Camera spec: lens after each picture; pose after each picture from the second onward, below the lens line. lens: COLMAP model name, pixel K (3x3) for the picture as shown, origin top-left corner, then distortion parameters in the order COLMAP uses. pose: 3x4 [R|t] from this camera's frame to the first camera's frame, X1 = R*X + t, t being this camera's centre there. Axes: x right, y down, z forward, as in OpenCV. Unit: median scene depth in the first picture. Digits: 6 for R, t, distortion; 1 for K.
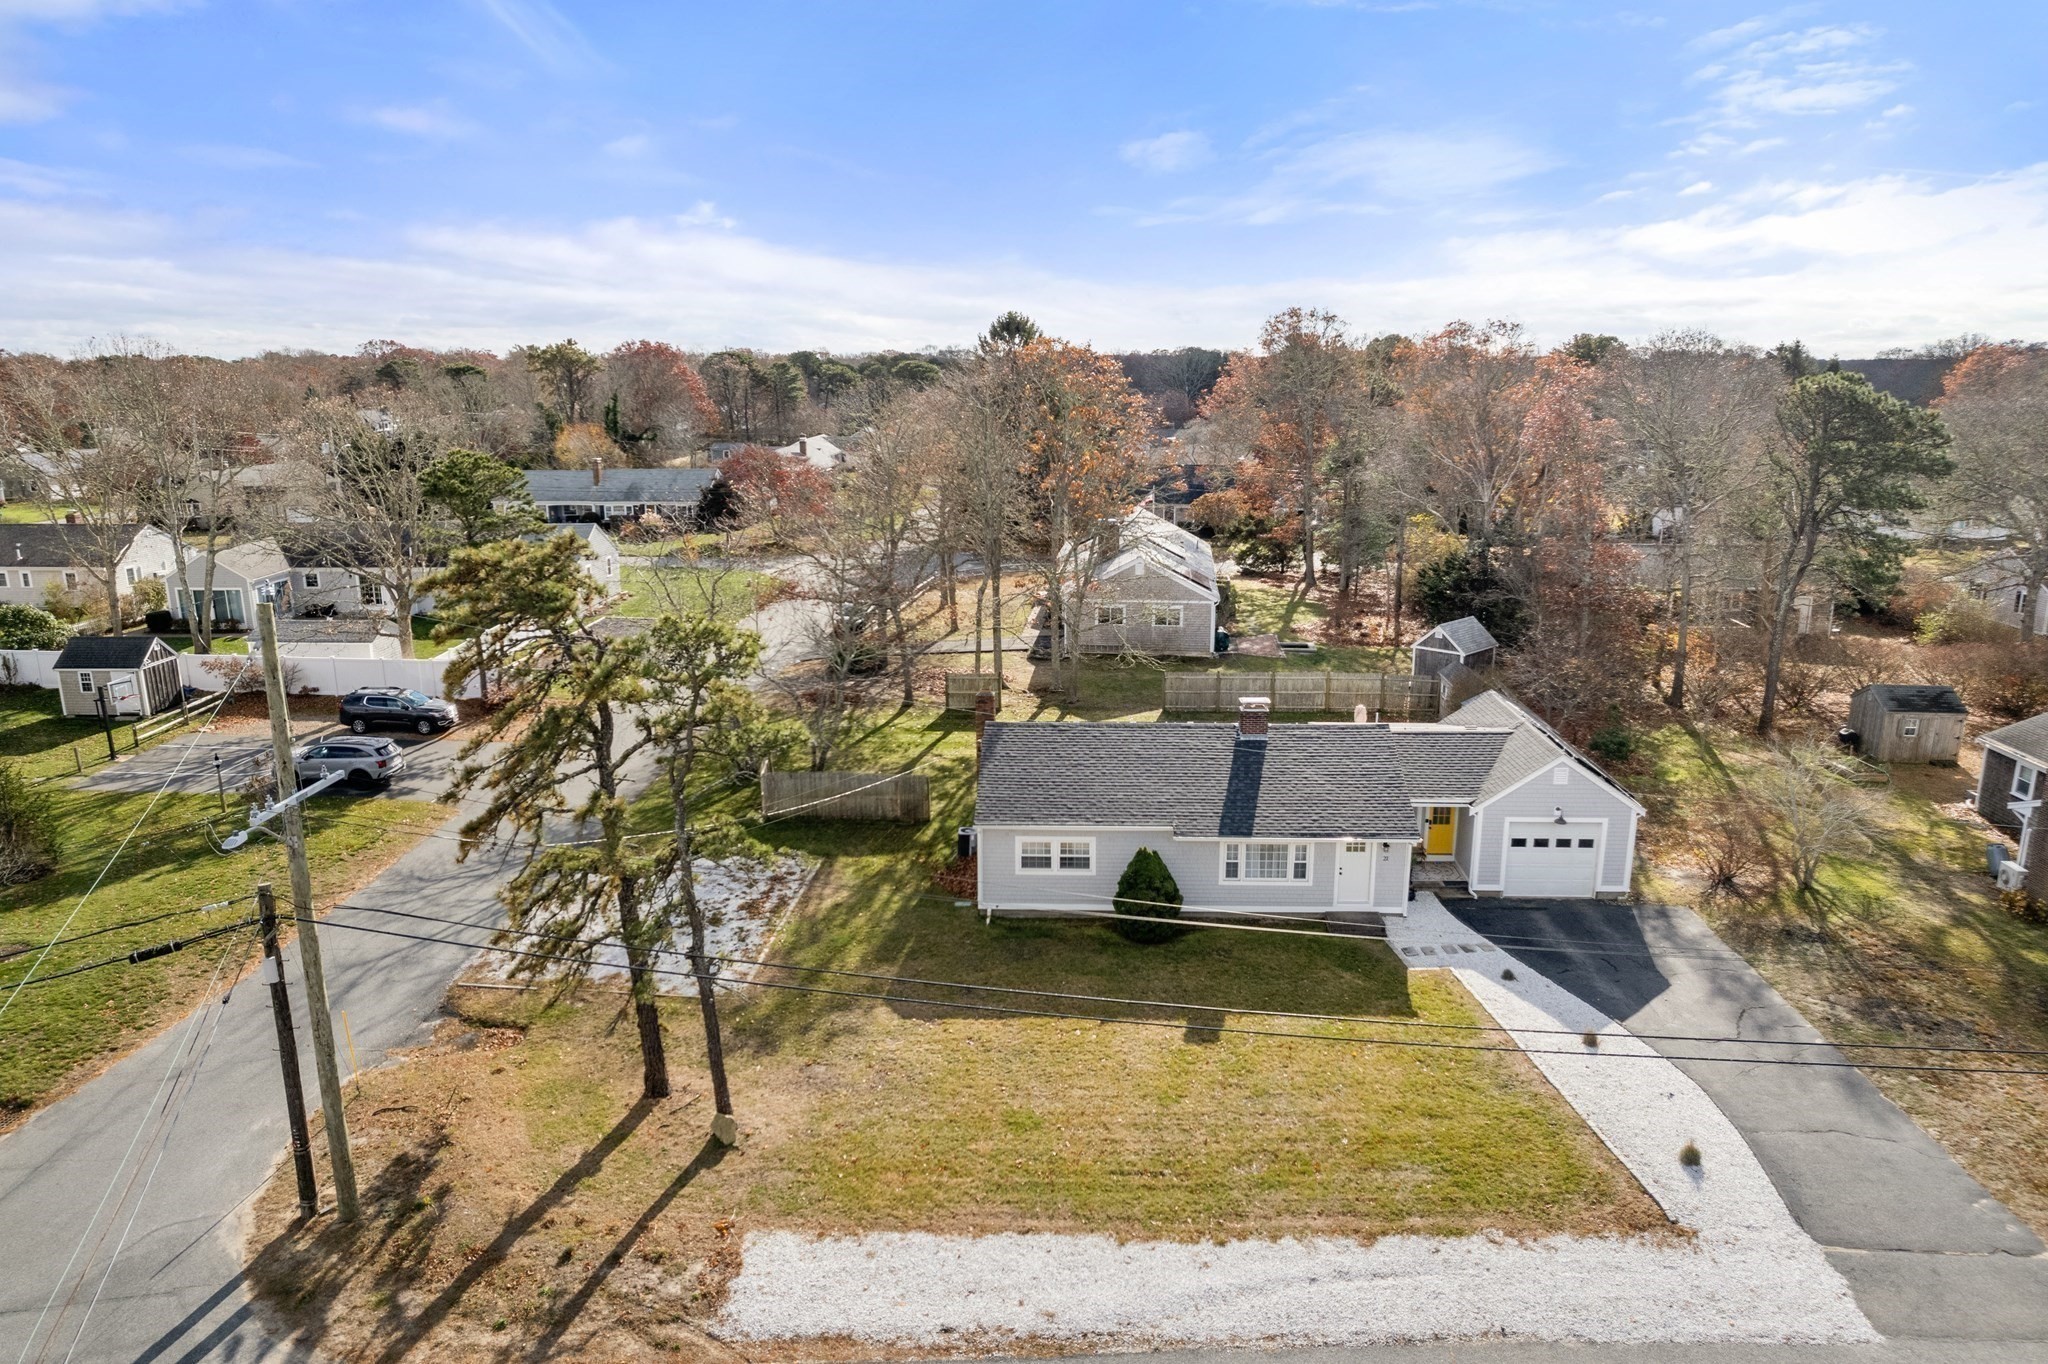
lens RADIAL K [[1345.2, 0, 1038.4], [0, 1345.2, 685.8], [0, 0, 1]] dist [-0.063667, 0.051967]
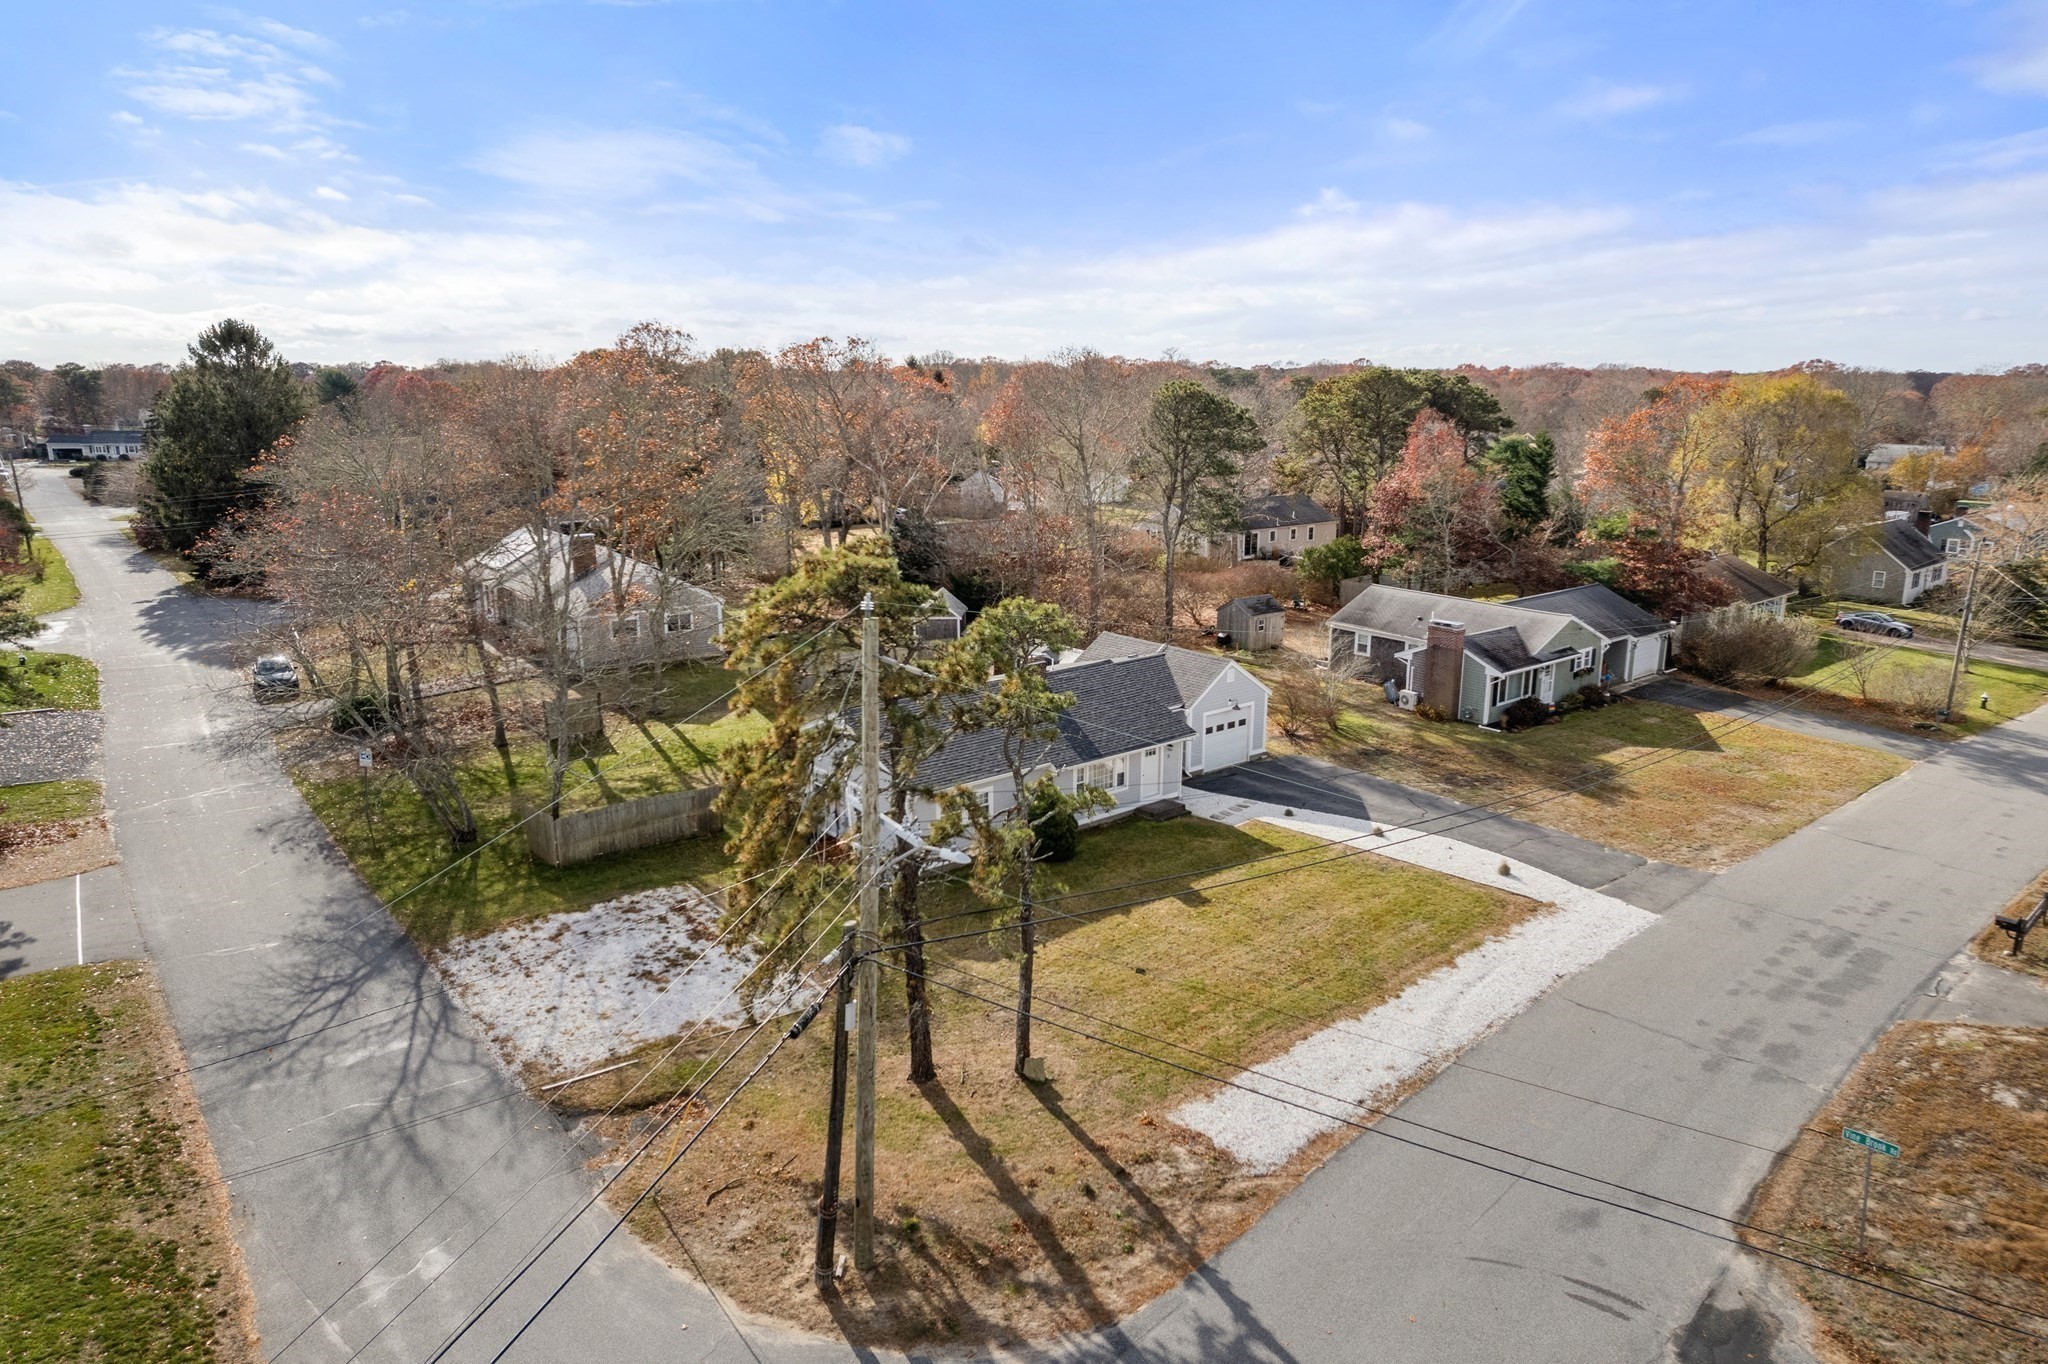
lens RADIAL K [[1305.1, 0, 1042.5], [0, 1305.1, 716.4], [0, 0, 1]] dist [-0.070951, 0.064555]
pose [[0.731801, -0.168292, 0.660412, -0.649716], [0.156547, 0.984630, 0.077442, -0.025153], [-0.663295, 0.046714, 0.746899, 0.138180]]
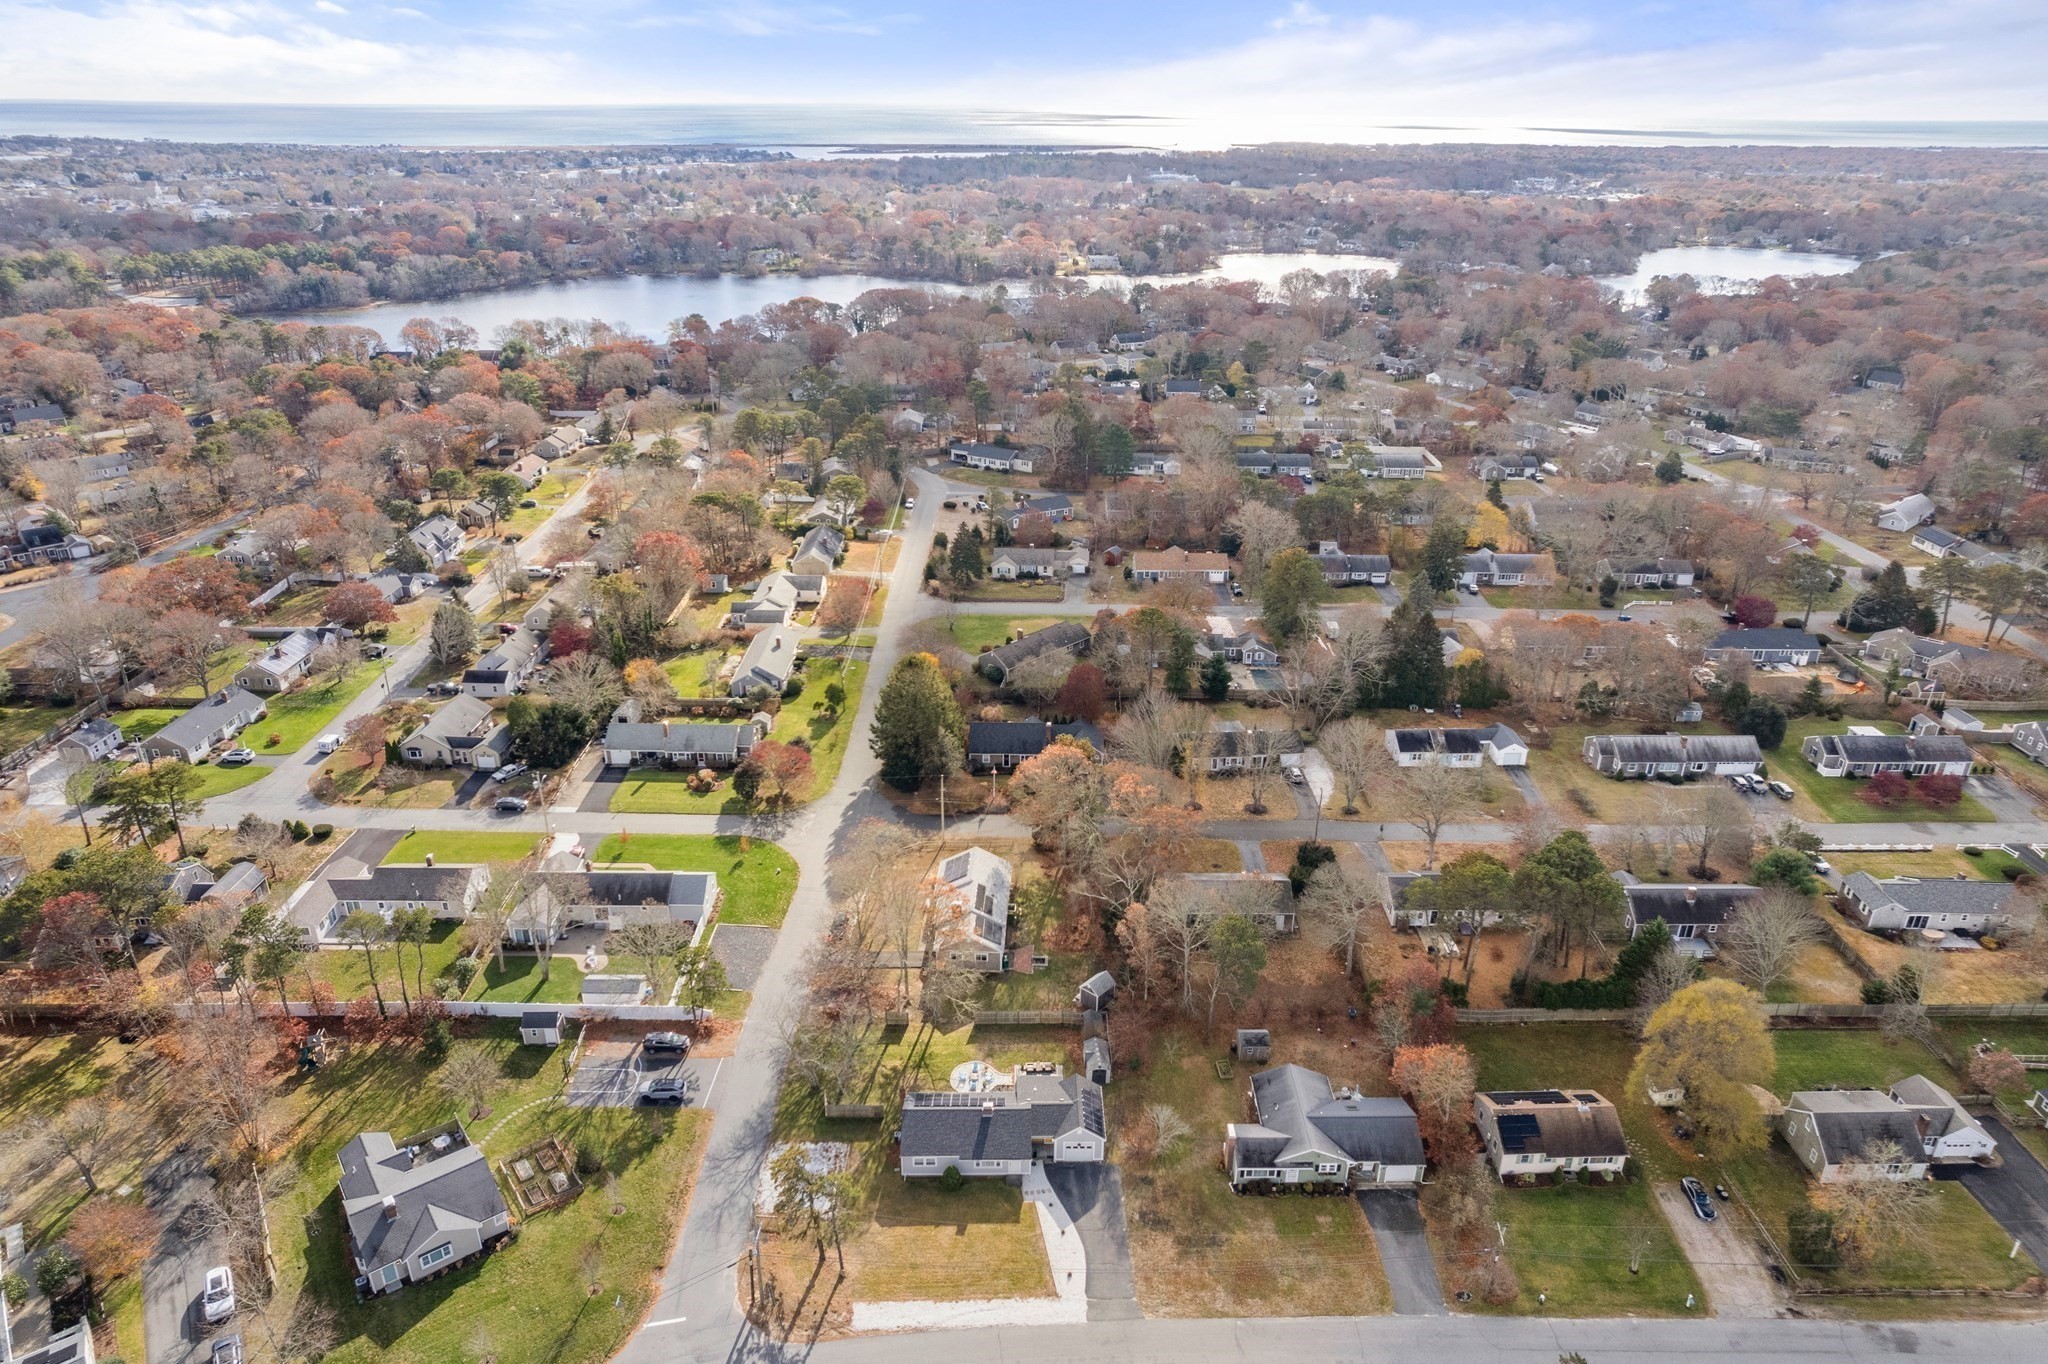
lens RADIAL K [[1303.6, 0, 1036.4], [0, 1303.6, 677.3], [0, 0, 1]] dist [-0.047663, 0.003431]
pose [[0.997884, -0.010008, 0.064238, 0.095568], [-0.001395, 0.984557, 0.175058, -1.623144], [-0.064998, -0.174777, 0.982460, -1.968059]]
